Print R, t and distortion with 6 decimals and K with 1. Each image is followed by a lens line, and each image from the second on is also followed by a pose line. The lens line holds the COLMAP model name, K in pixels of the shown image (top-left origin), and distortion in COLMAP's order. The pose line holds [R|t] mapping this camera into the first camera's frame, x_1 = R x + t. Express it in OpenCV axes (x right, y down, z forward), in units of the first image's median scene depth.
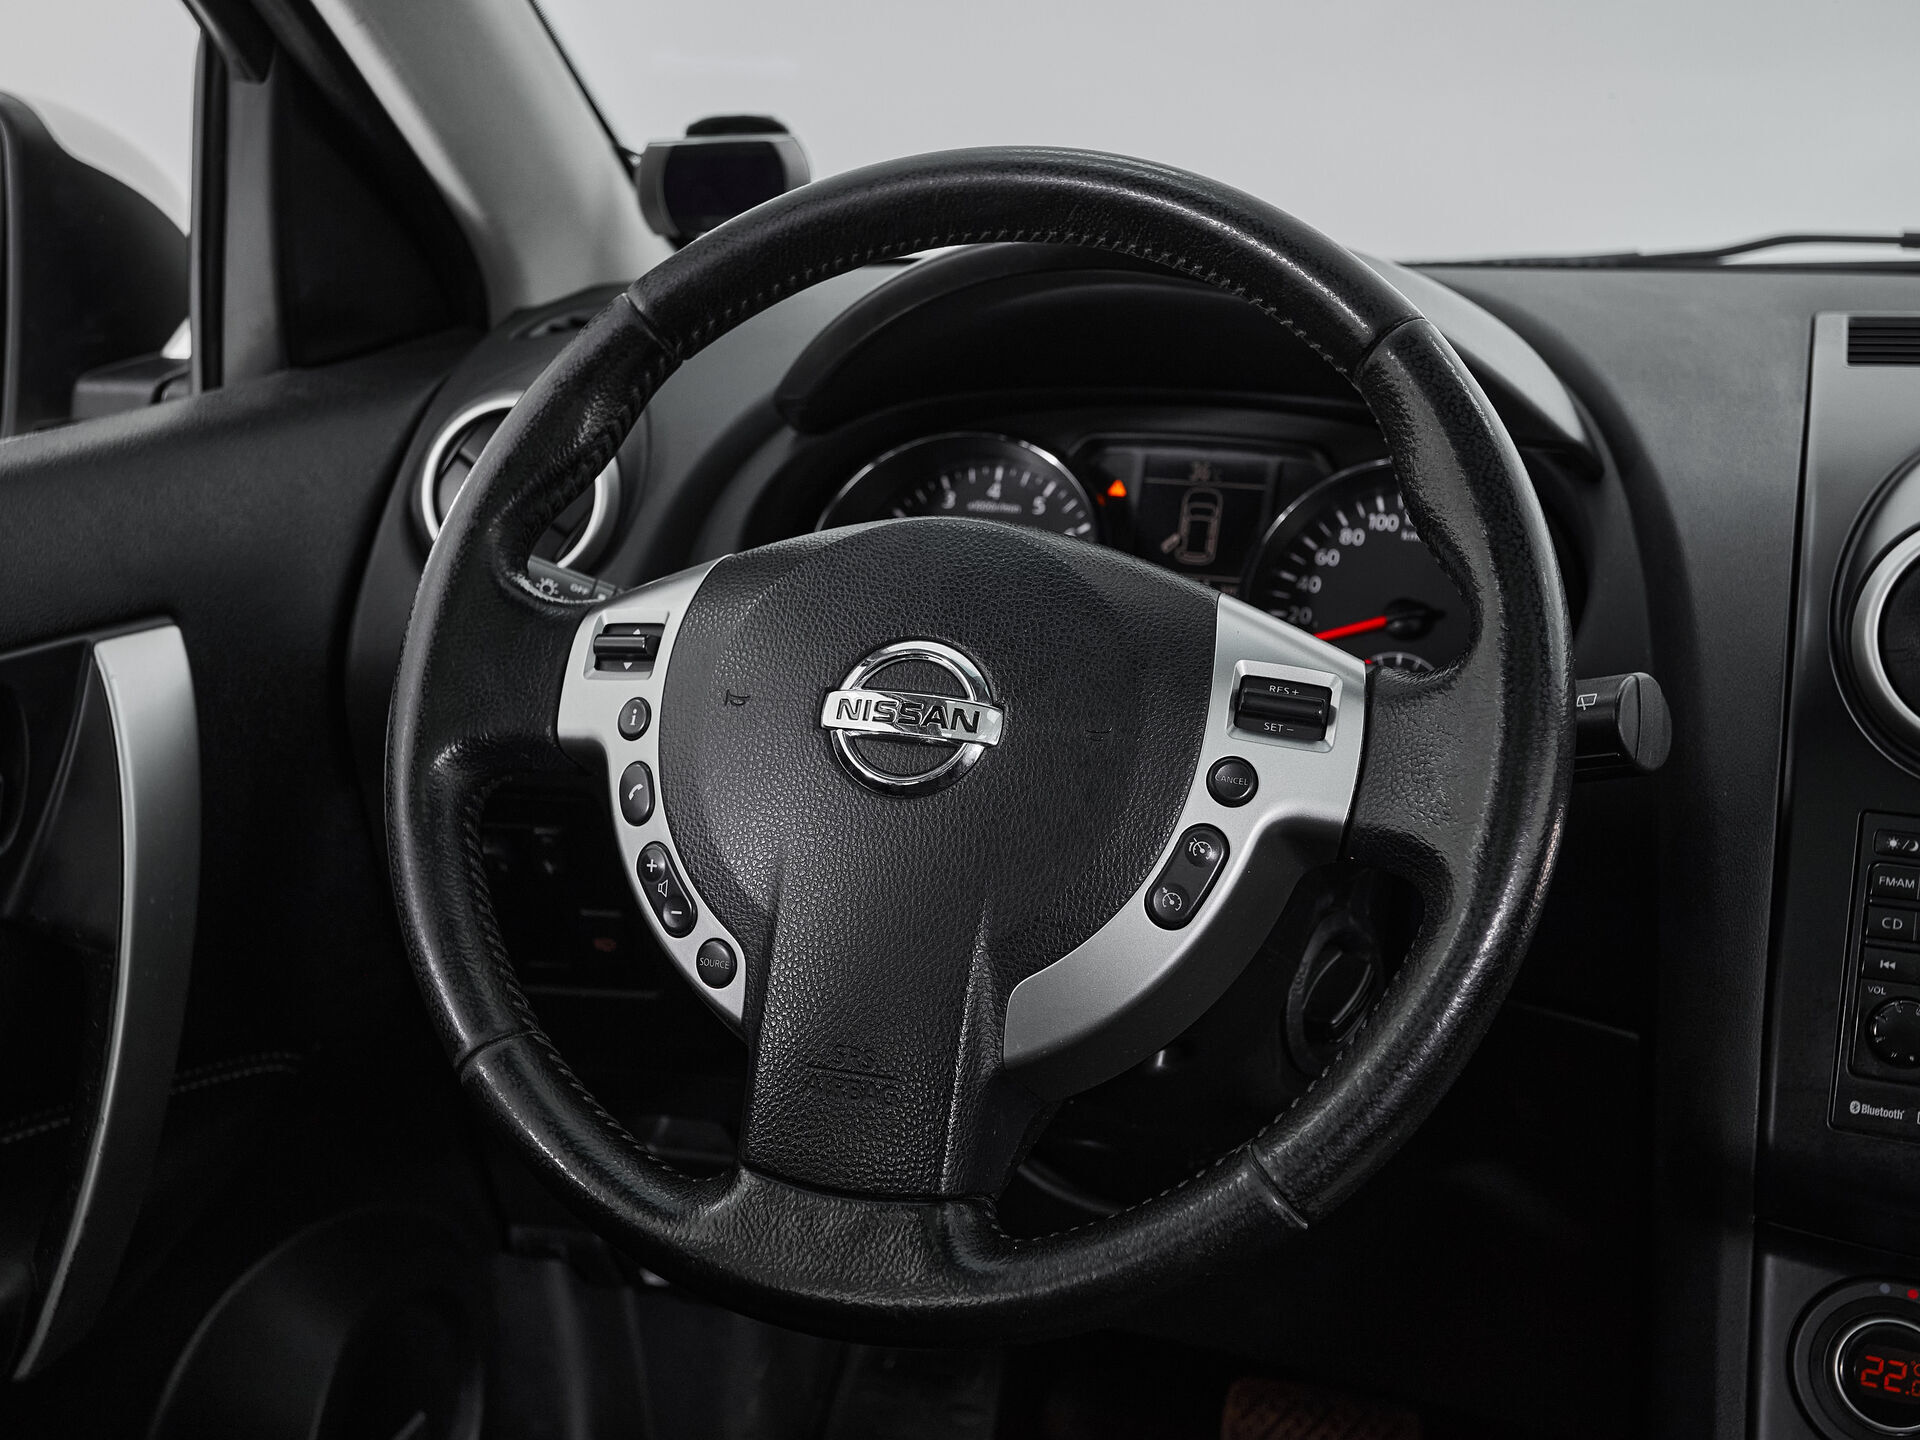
lens RADIAL K [[2322.8, 0, 960.0], [0, 2322.8, 720.0], [0, 0, 1]] dist [0.021171, 0.098091]
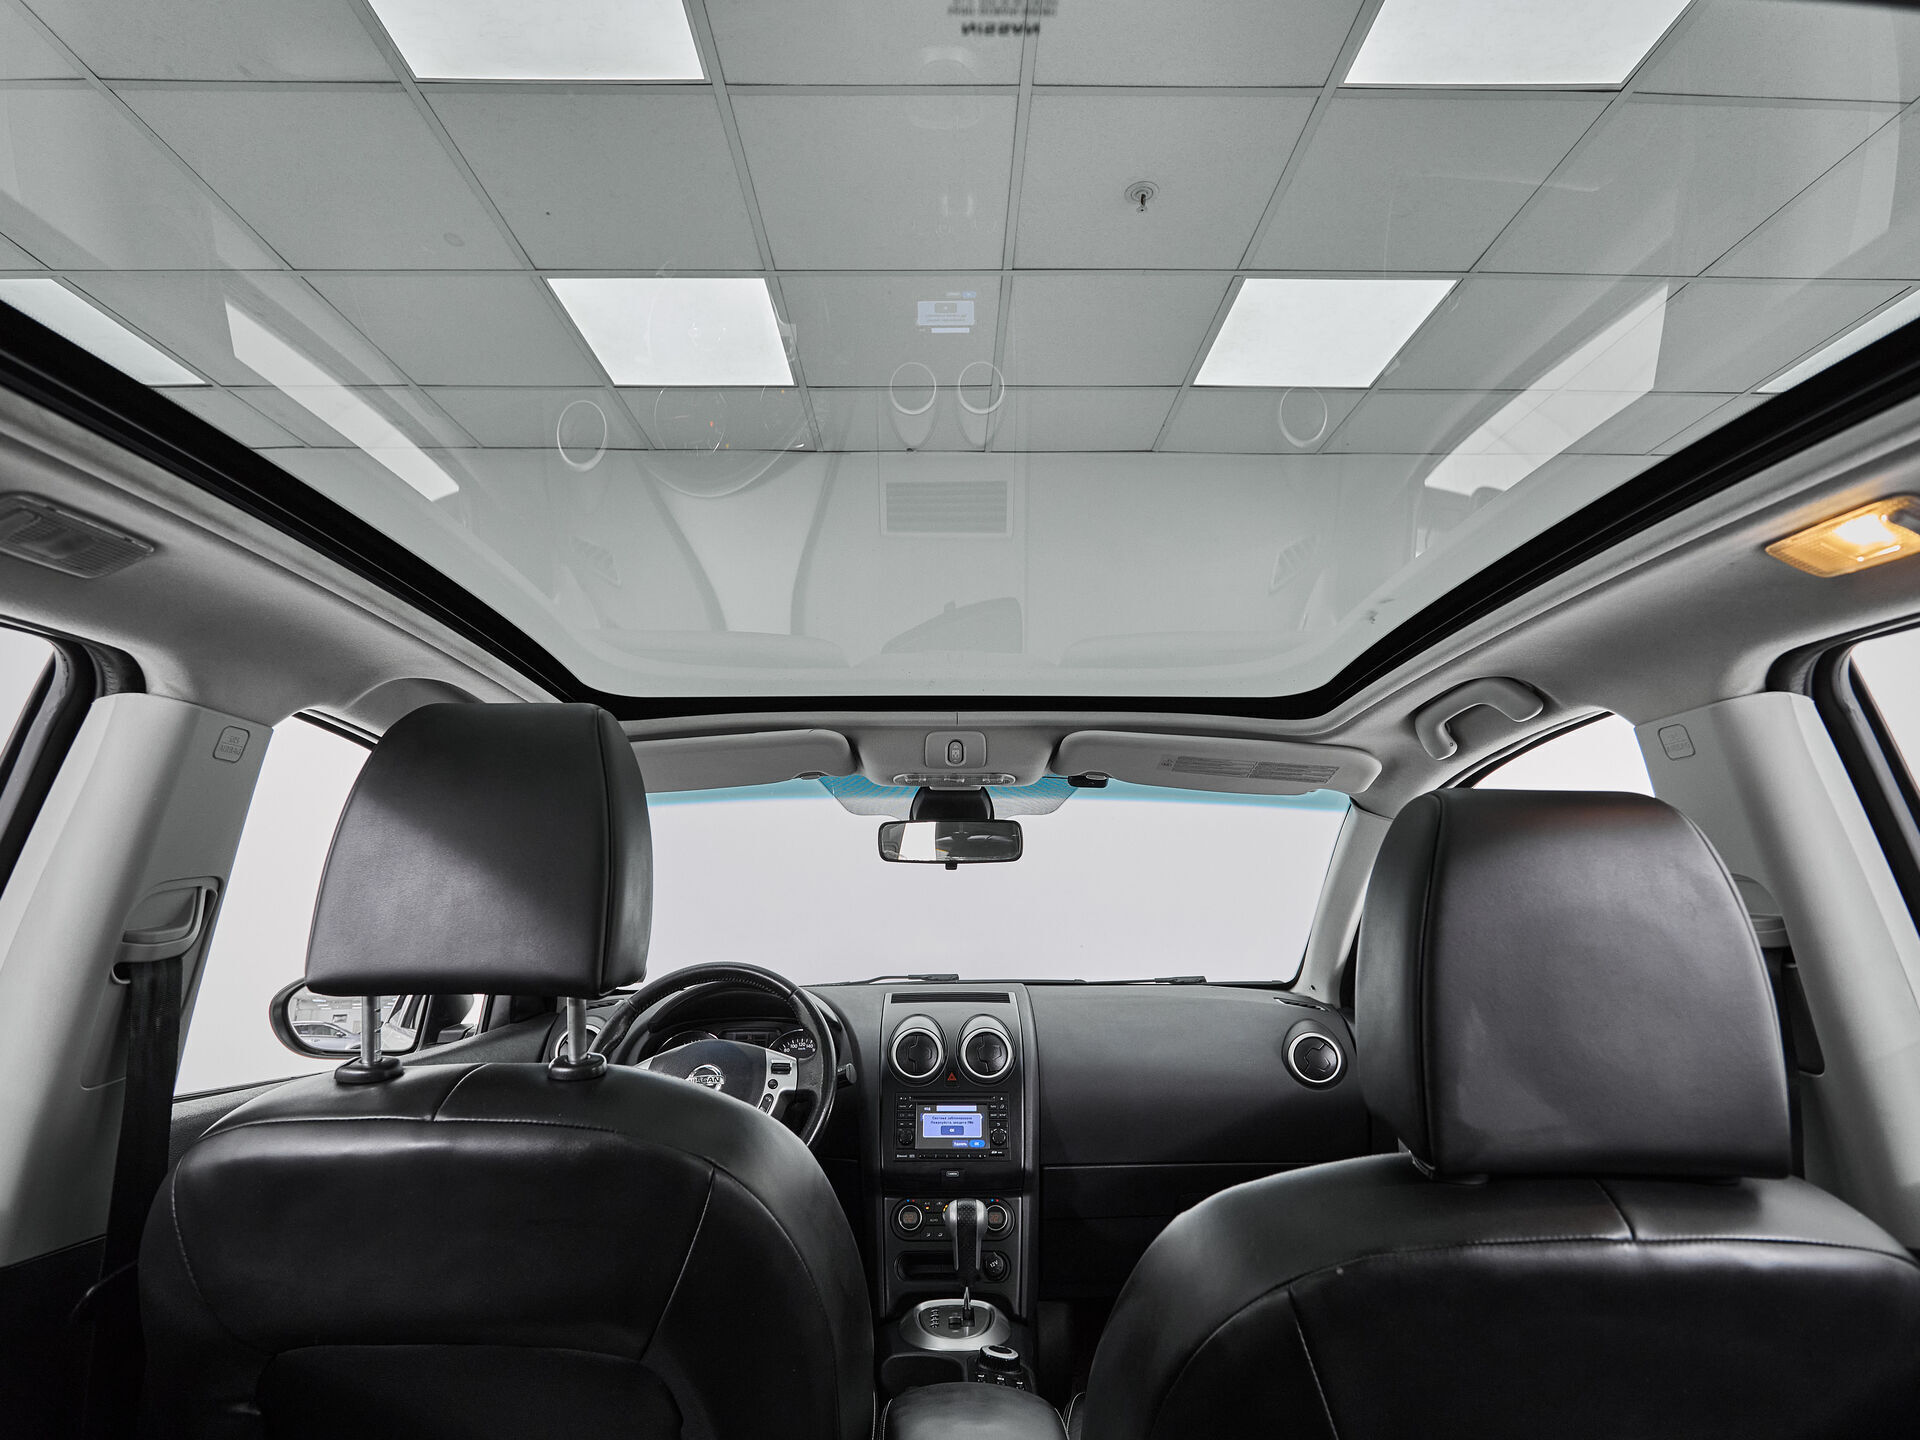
lens RADIAL K [[990.8, 0, 963.7], [0, 990.8, 731.6], [0, 0, 1]] dist [0.002001, -0.000168]
pose [[0.931493, 0.052270, 0.359983, -0.224208], [0.110968, 0.901619, -0.418055, 0.199936], [-0.346419, 0.429362, 0.834051, -0.925310]]
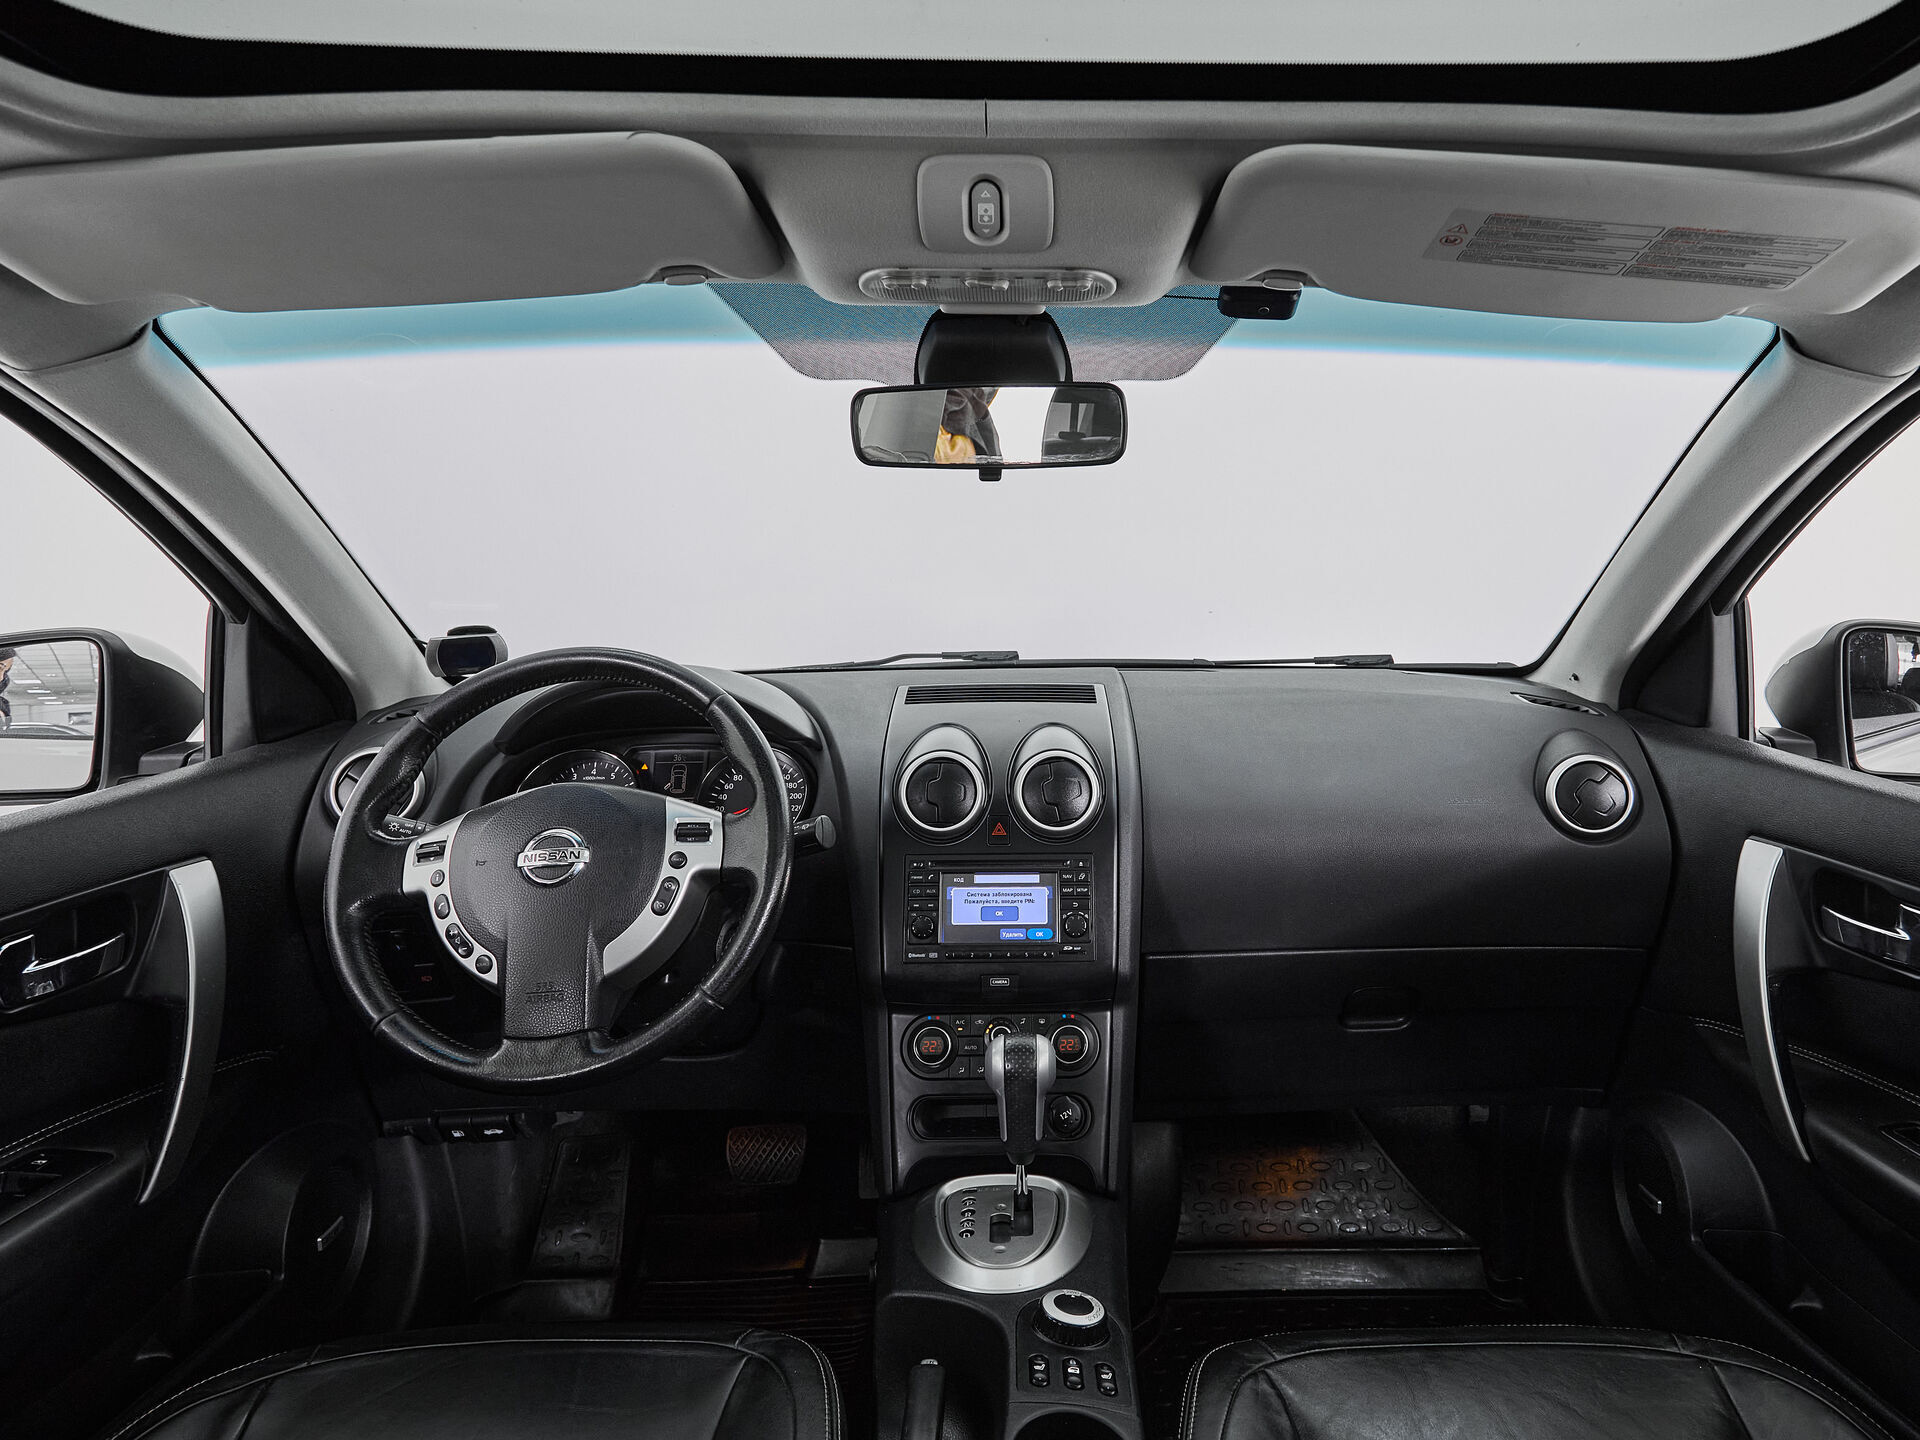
lens RADIAL K [[1117.8, 0, 1054.2], [0, 1117.8, 708.2], [0, 0, 1]] dist [-0.000309, -0.000350]
pose [[0.927966, -0.062651, 0.367361, 0.041612], [0.112498, 0.986873, -0.115867, 0.033480], [-0.355280, 0.148848, 0.922833, -0.339991]]
